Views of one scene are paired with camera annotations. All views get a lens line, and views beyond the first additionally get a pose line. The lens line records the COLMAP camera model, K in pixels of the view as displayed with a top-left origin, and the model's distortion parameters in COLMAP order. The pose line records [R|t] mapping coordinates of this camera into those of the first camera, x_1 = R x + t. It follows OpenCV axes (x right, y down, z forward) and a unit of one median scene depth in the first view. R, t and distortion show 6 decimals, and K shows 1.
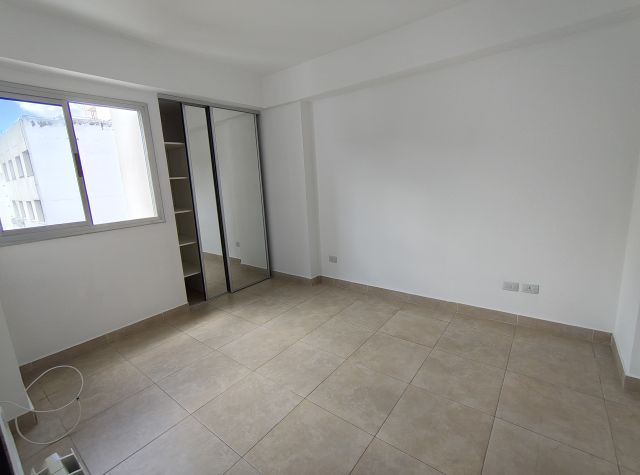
lens RADIAL K [[298.8, 0, 320.0], [0, 298.8, 237.5], [0, 0, 1]] dist [-0.001357, -0.000347]
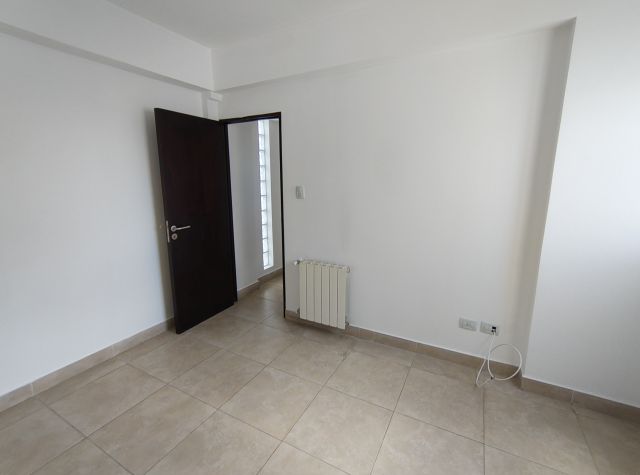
lens RADIAL K [[298.8, 0, 320.0], [0, 298.8, 237.5], [0, 0, 1]] dist [-0.001357, -0.000347]
pose [[-0.985944, 0.089203, -0.141271, -0.096070], [0.027869, 0.921504, 0.387367, -0.360685], [0.164736, 0.377985, -0.911037, 1.701605]]
